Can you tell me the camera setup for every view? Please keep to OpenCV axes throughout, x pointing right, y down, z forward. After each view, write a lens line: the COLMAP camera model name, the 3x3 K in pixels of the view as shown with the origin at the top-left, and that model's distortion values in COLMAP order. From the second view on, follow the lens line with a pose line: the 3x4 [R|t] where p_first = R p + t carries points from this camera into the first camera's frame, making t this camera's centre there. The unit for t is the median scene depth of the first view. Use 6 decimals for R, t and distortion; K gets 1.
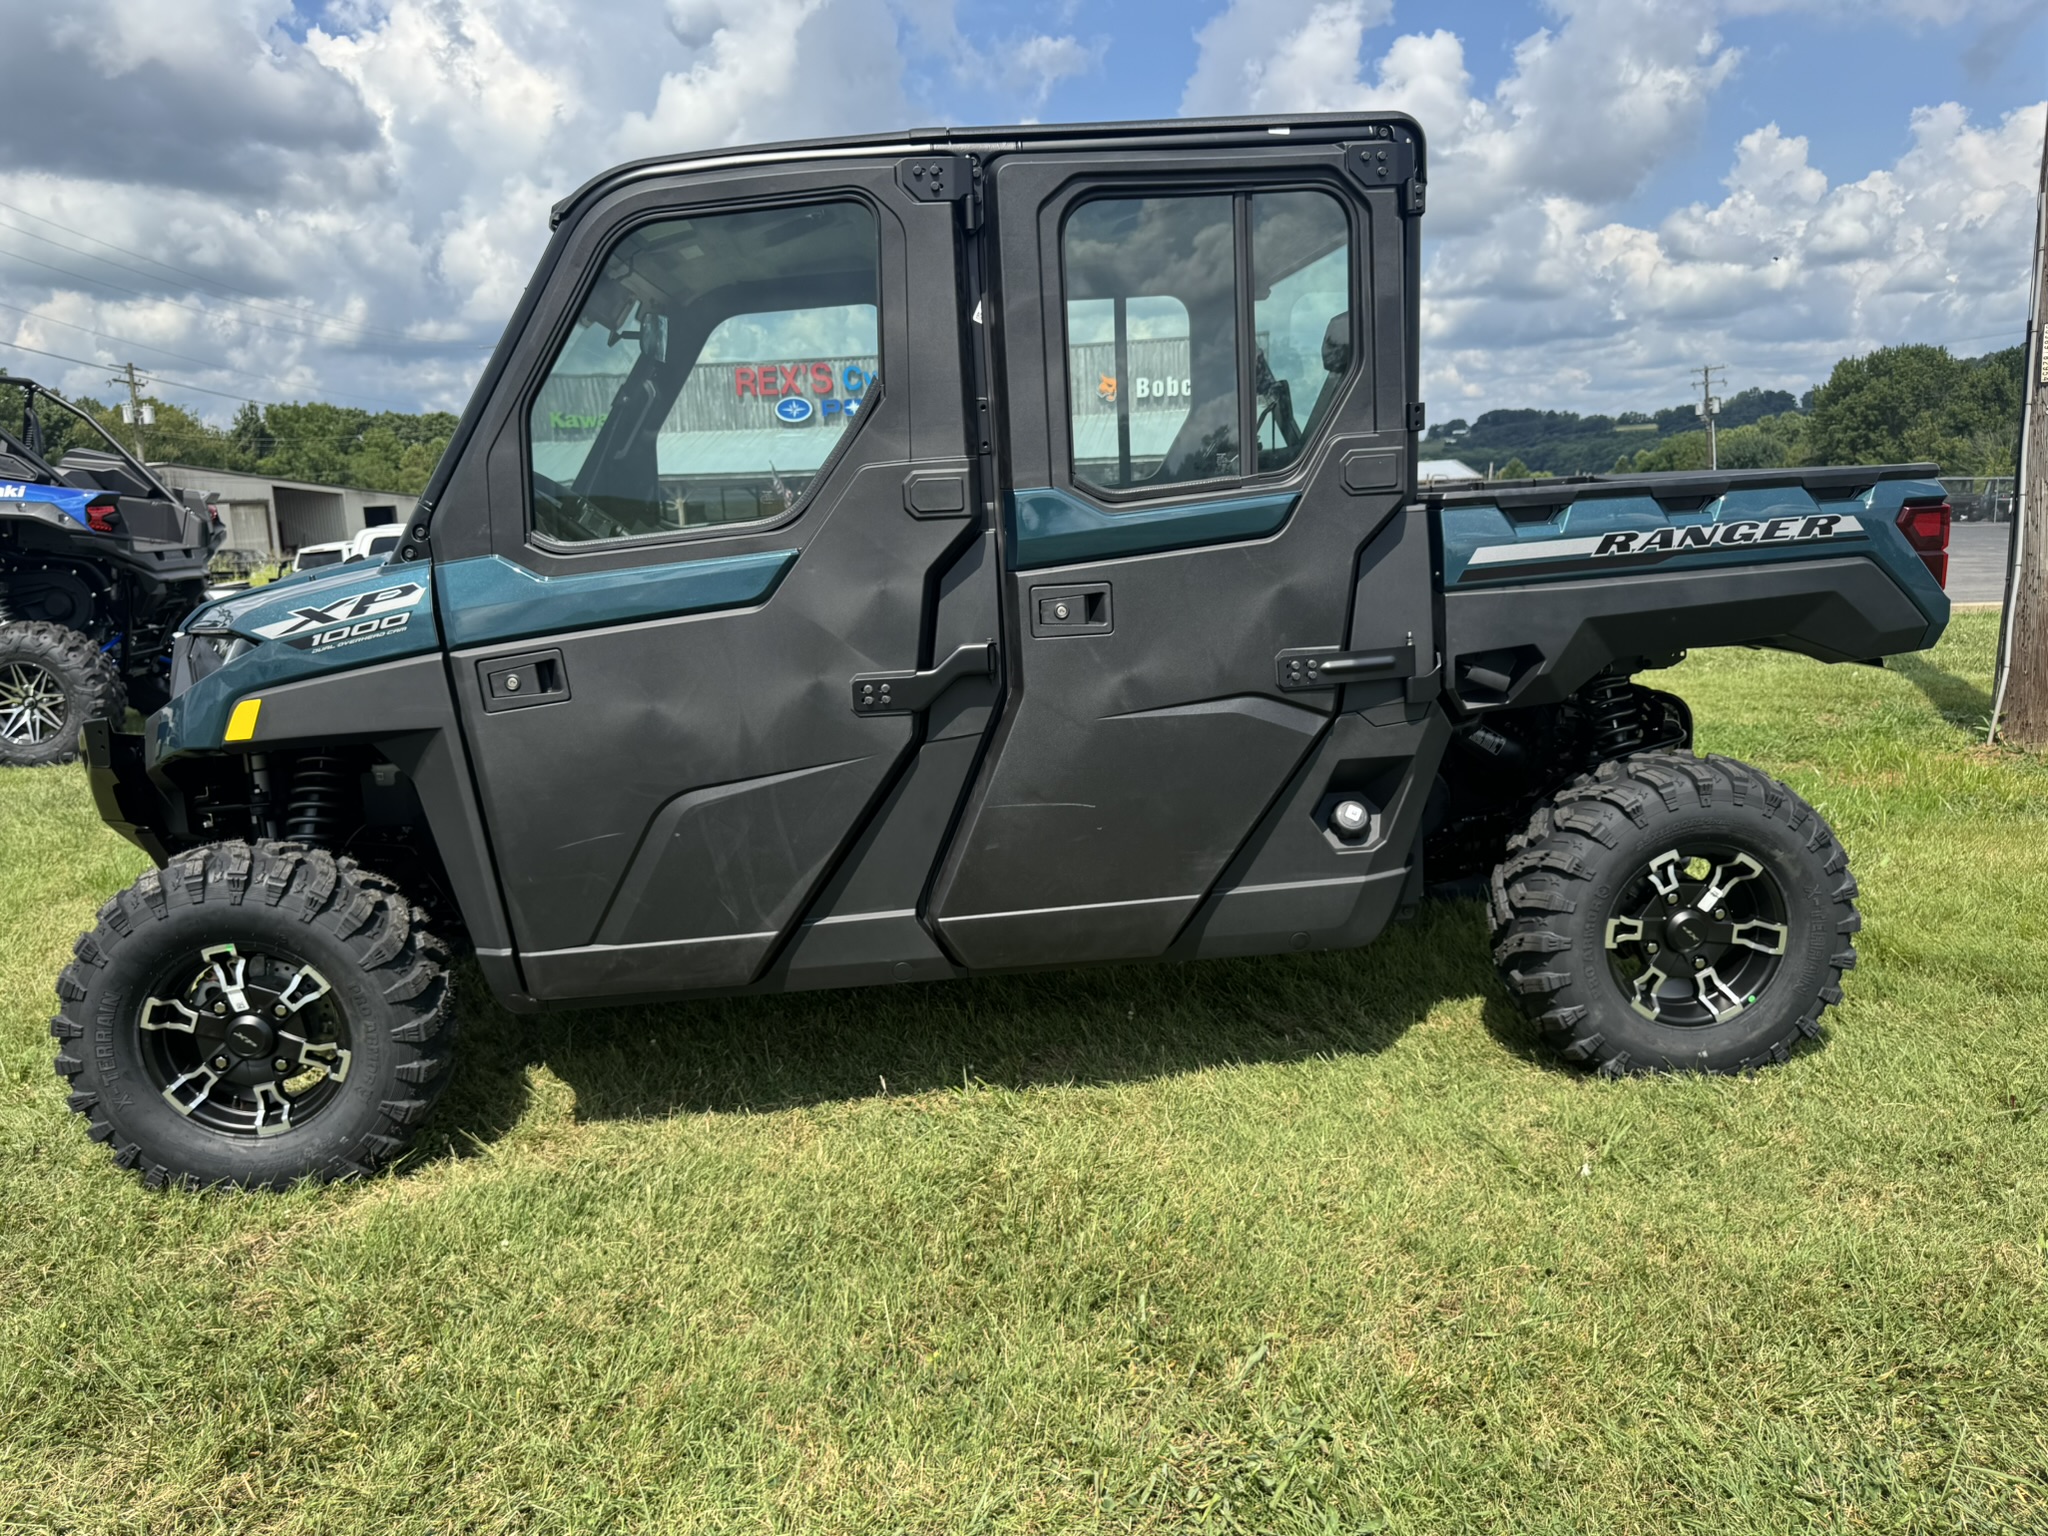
lens RADIAL K [[1578.8, 0, 1024.0], [0, 1578.8, 768.0], [0, 0, 1]] dist [-0.014916, 0.013656]
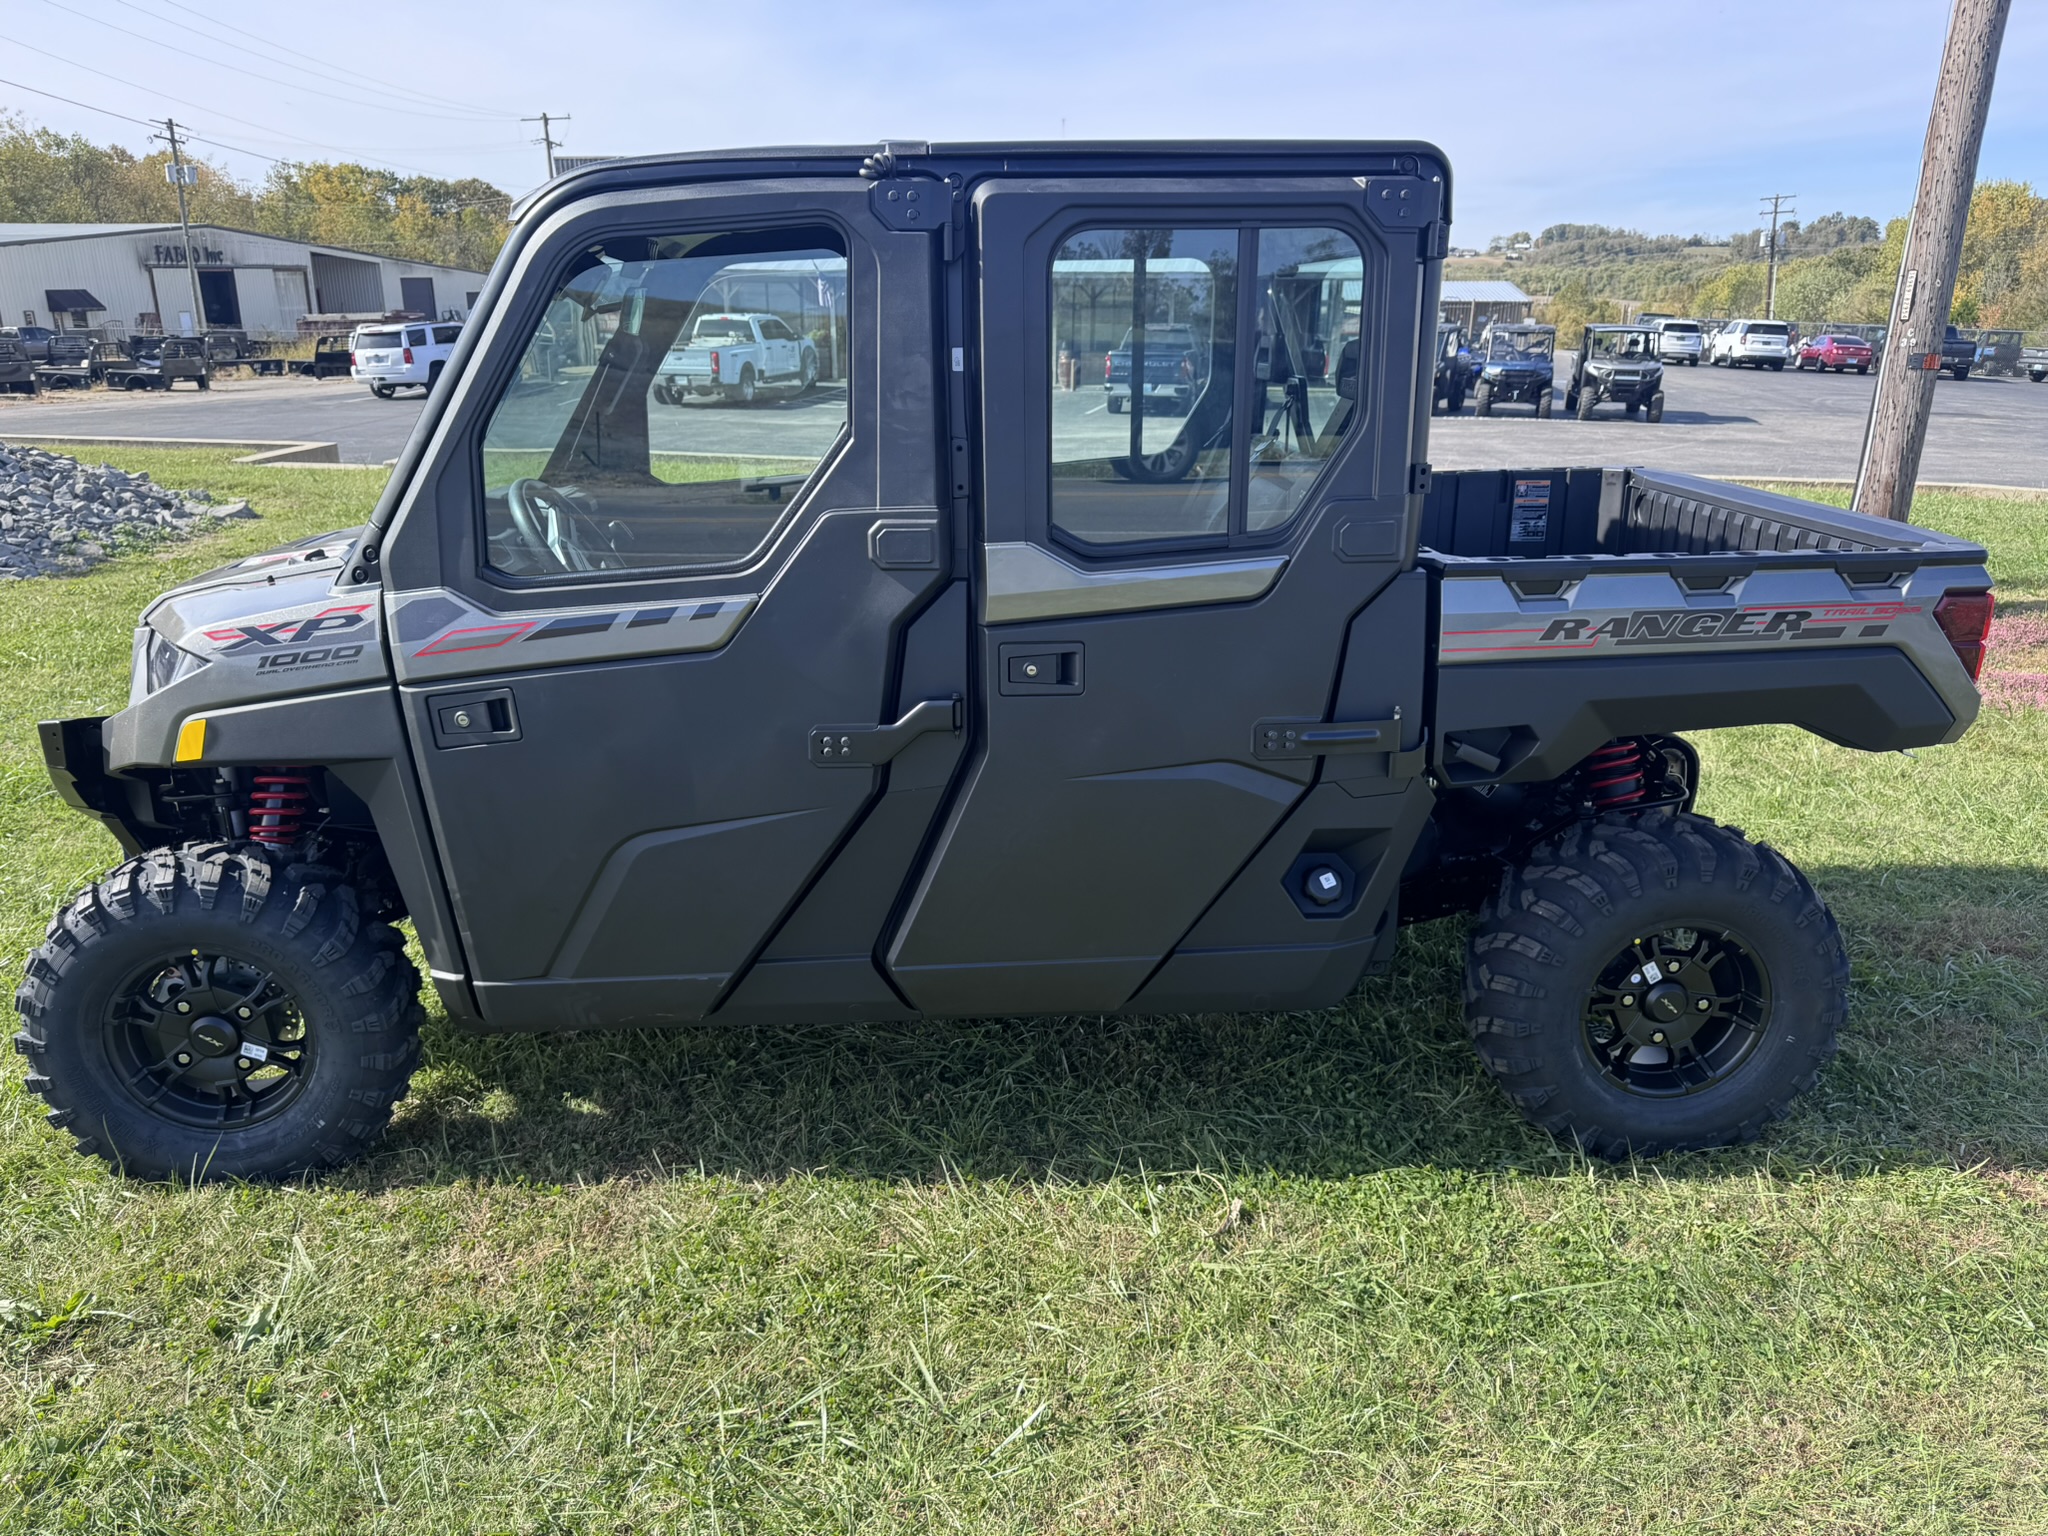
lens RADIAL K [[1578.8, 0, 1024.0], [0, 1578.8, 768.0], [0, 0, 1]] dist [-0.014916, 0.013656]
pose [[0.998591, 0.048223, -0.022140, 0.041833], [-0.044951, 0.990501, 0.129948, -0.160787], [0.028196, -0.128770, 0.991274, 0.044075]]
